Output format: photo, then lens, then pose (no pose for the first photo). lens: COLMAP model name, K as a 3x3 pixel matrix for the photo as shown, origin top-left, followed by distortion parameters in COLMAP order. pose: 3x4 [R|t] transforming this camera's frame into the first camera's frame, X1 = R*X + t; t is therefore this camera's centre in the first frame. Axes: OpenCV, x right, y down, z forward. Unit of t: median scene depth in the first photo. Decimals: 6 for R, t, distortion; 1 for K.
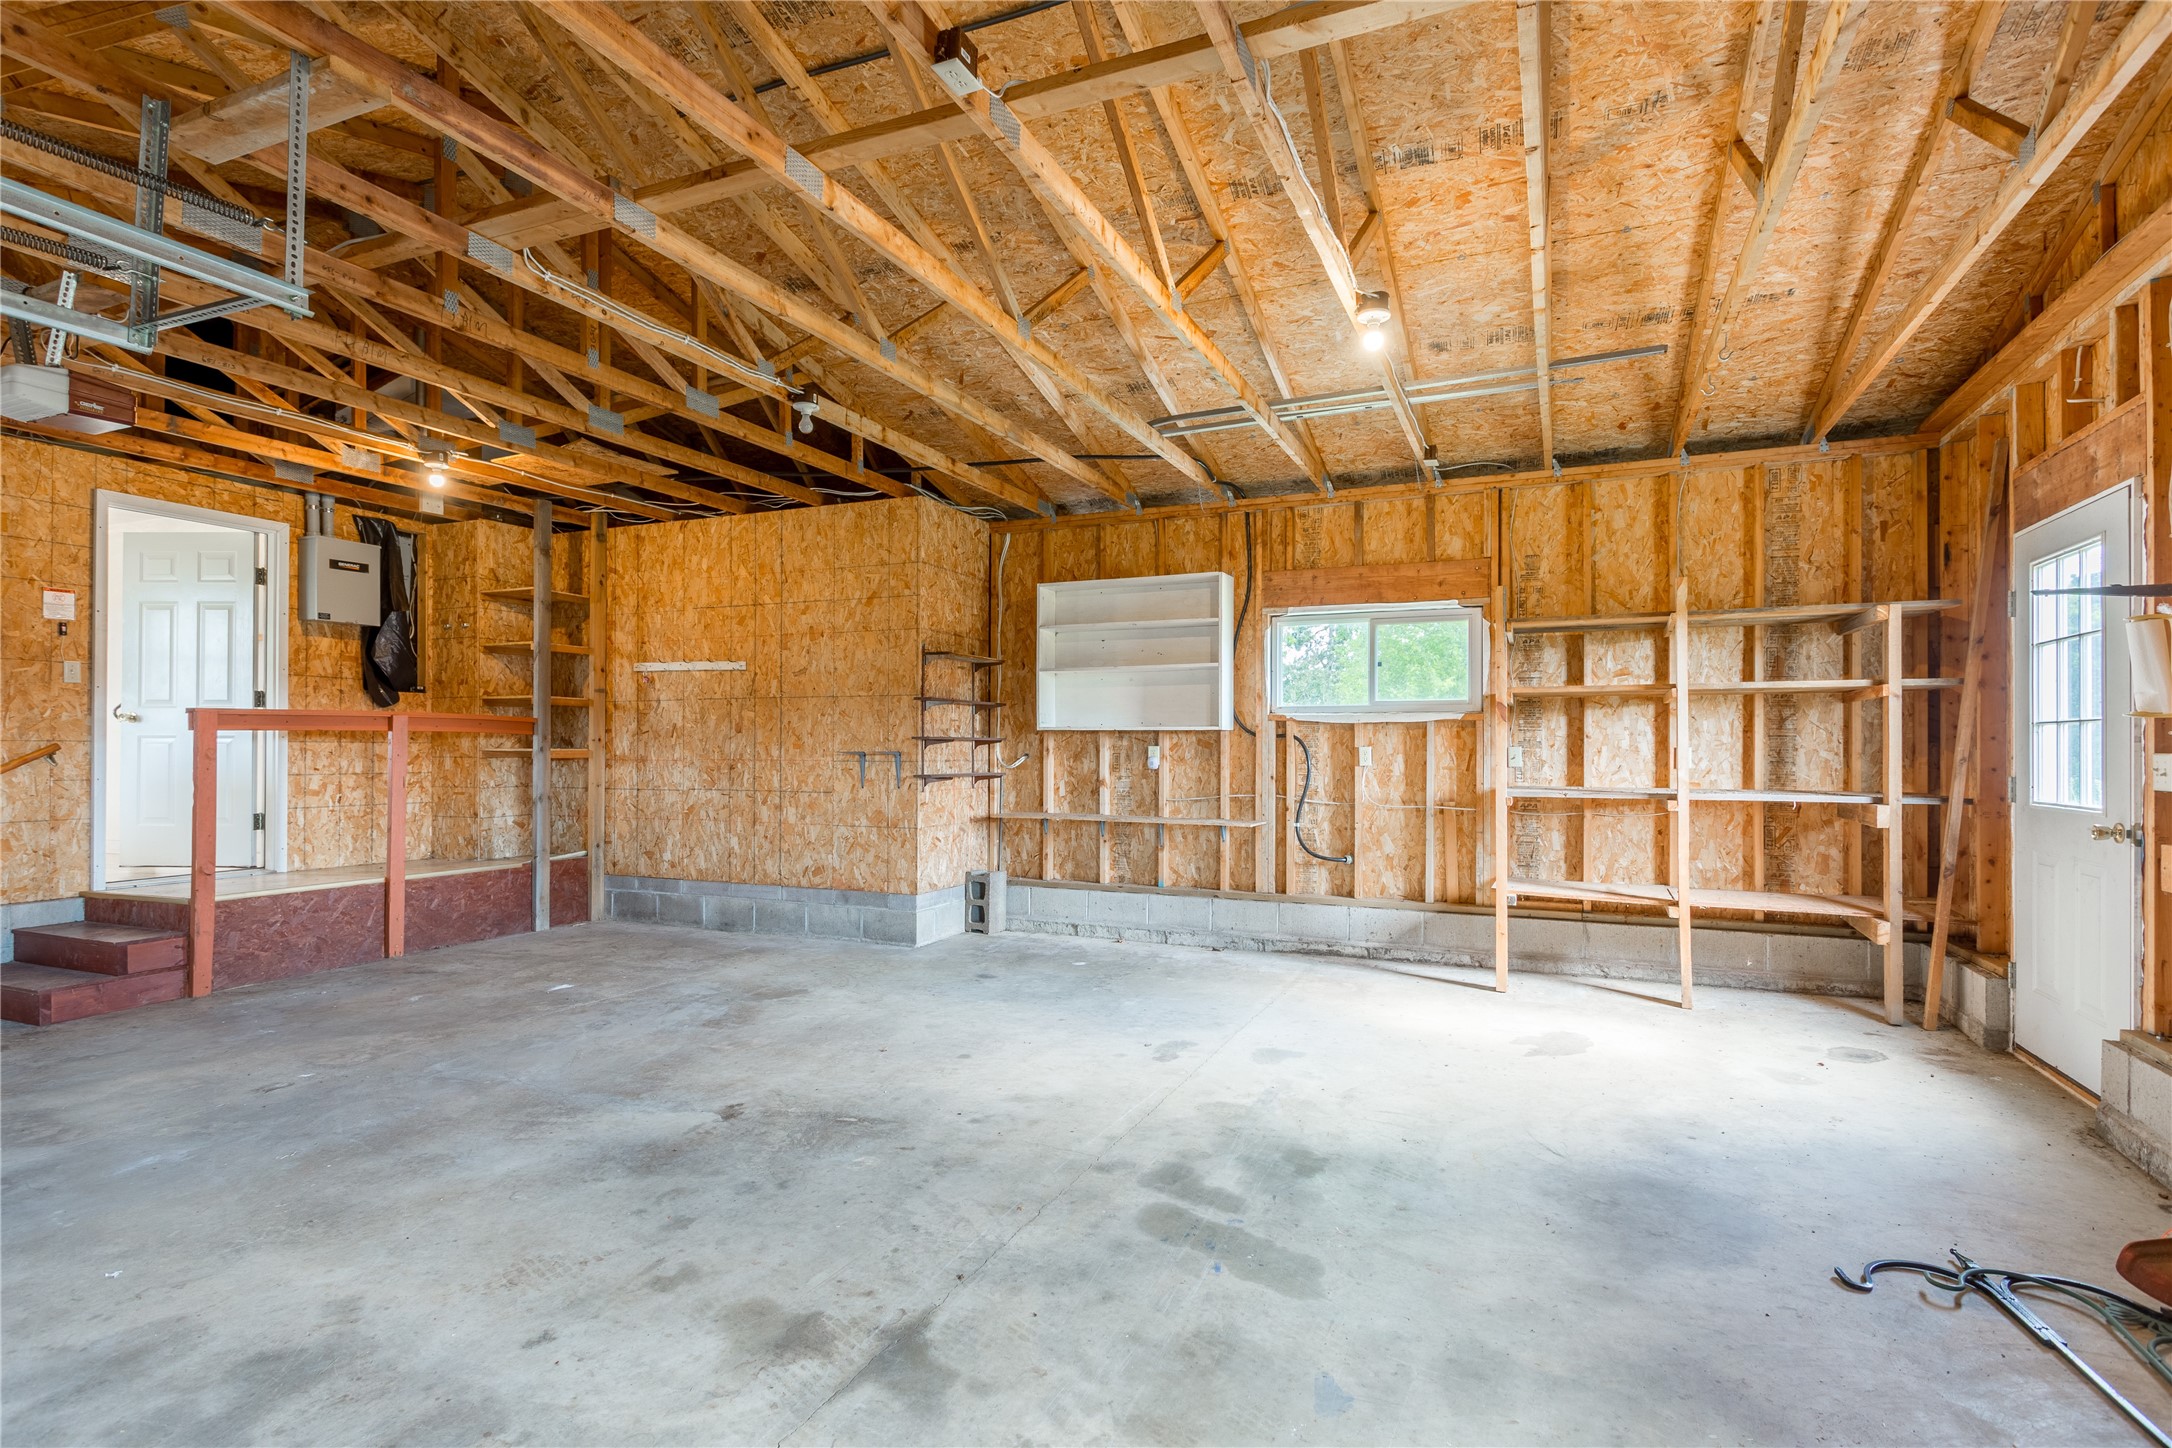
lens RADIAL K [[1088.5, 0, 1087.5], [0, 1088.5, 740.7], [0, 0, 1]] dist [0.004294, 0.000766]
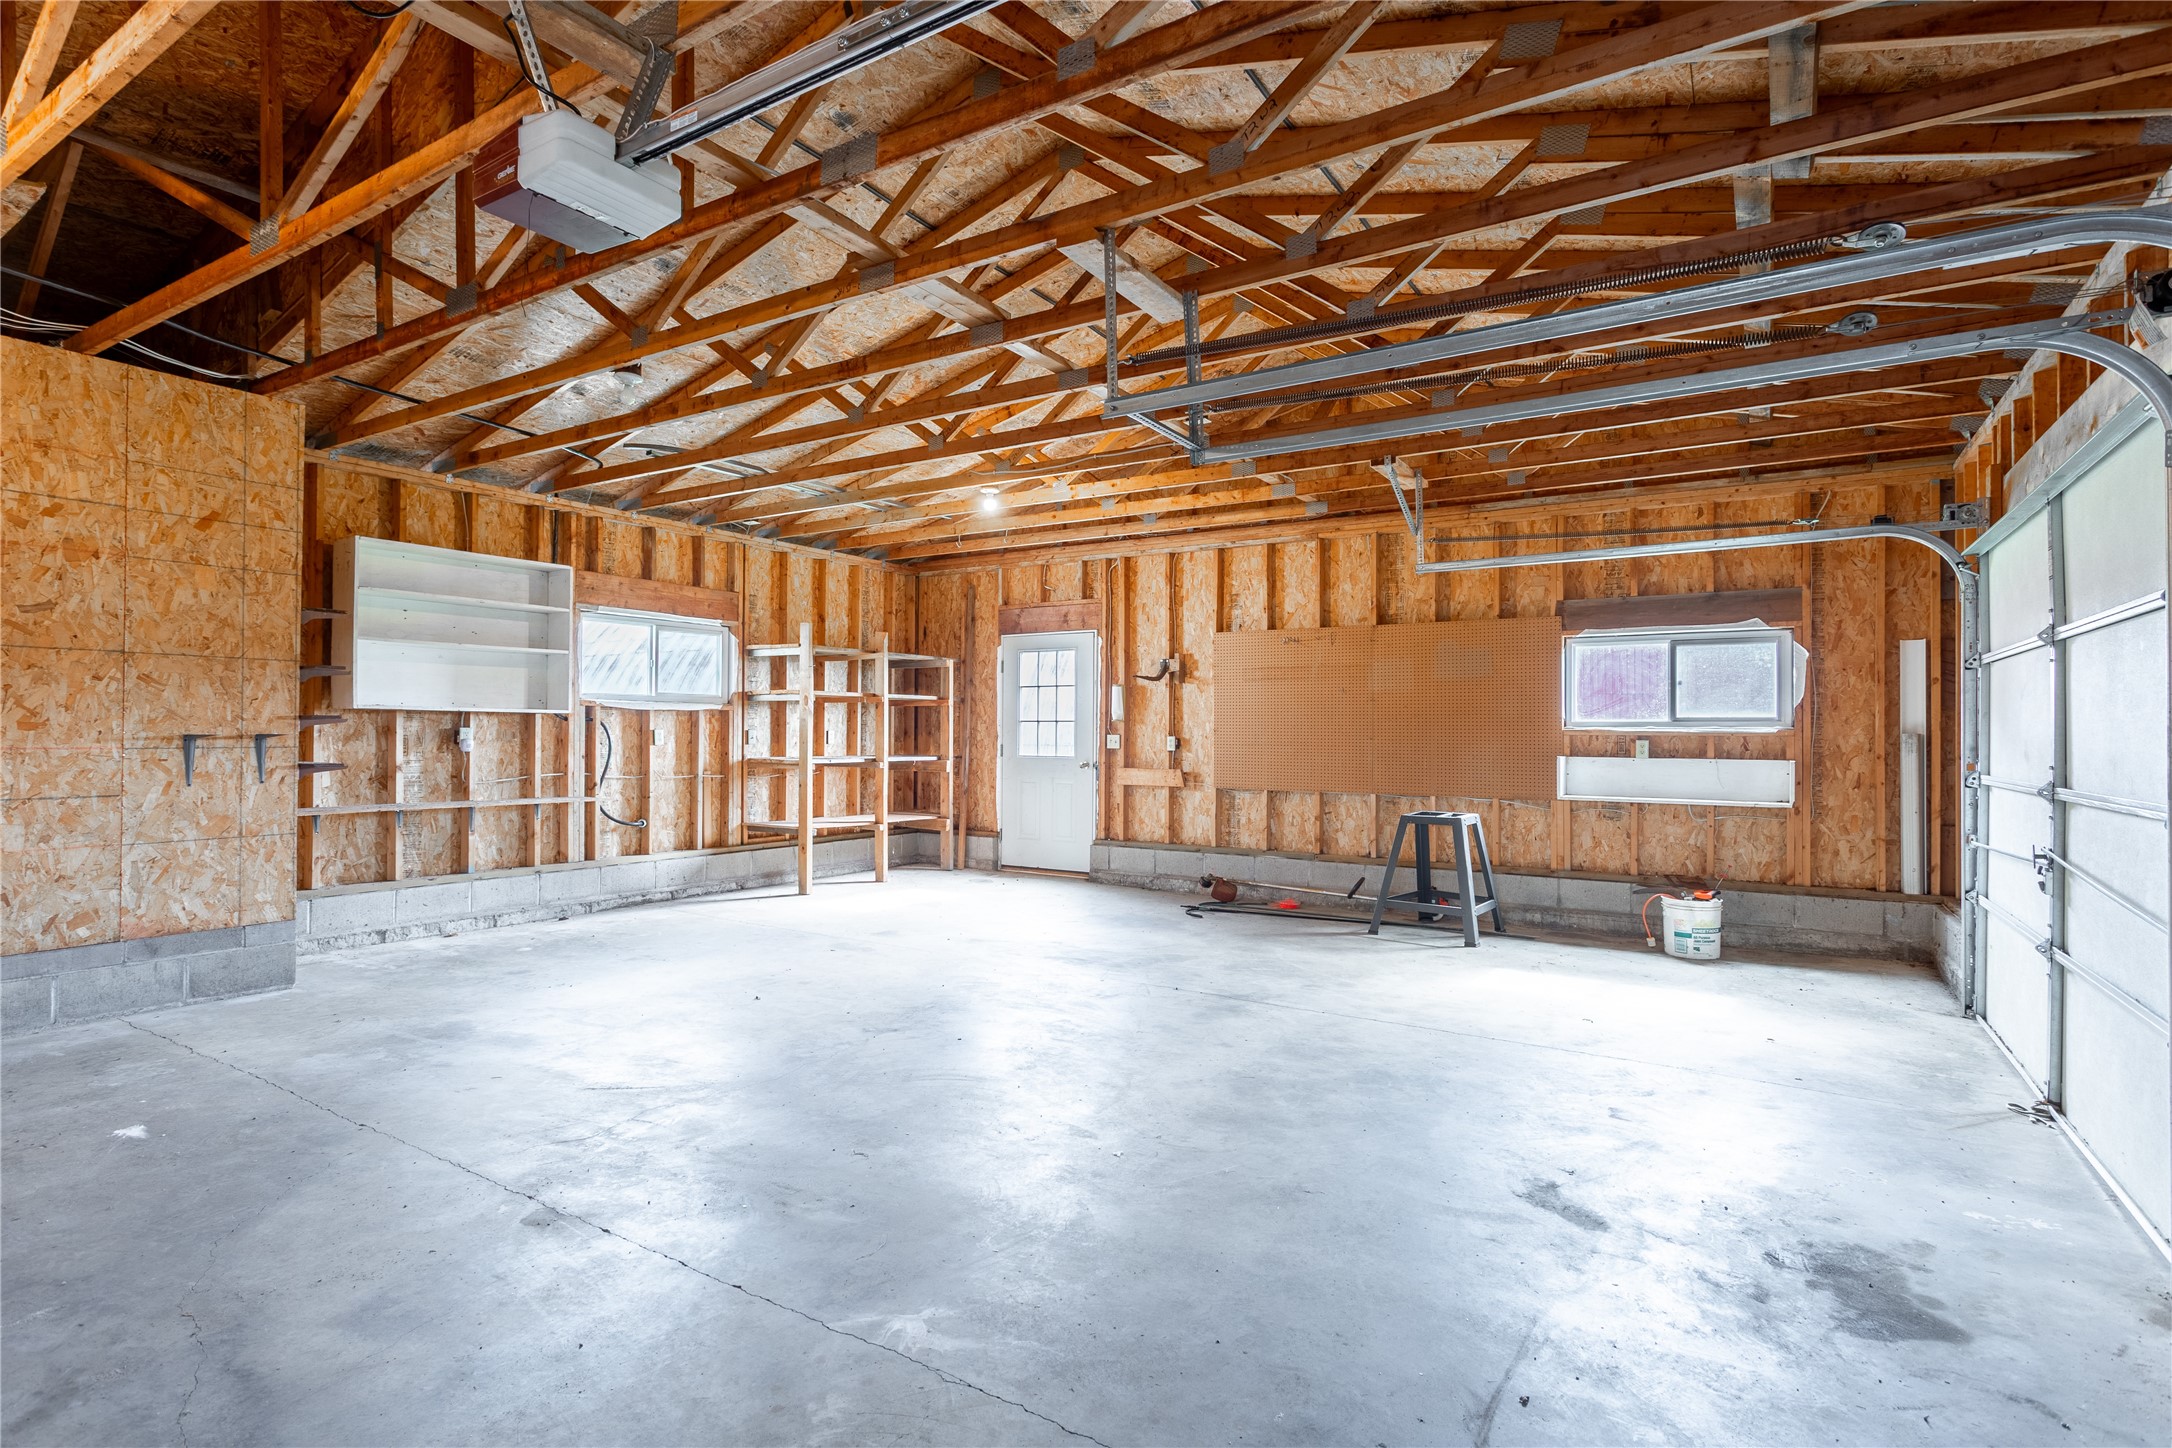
lens RADIAL K [[1051.9, 0, 1088.7], [0, 1051.9, 723.0], [0, 0, 1]] dist [0.007486, -0.001498]
pose [[0.152246, 0.007400, 0.988315, -0.804052], [-0.013566, 0.999893, -0.005397, -0.001636], [-0.988250, -0.012586, 0.152330, 0.325372]]
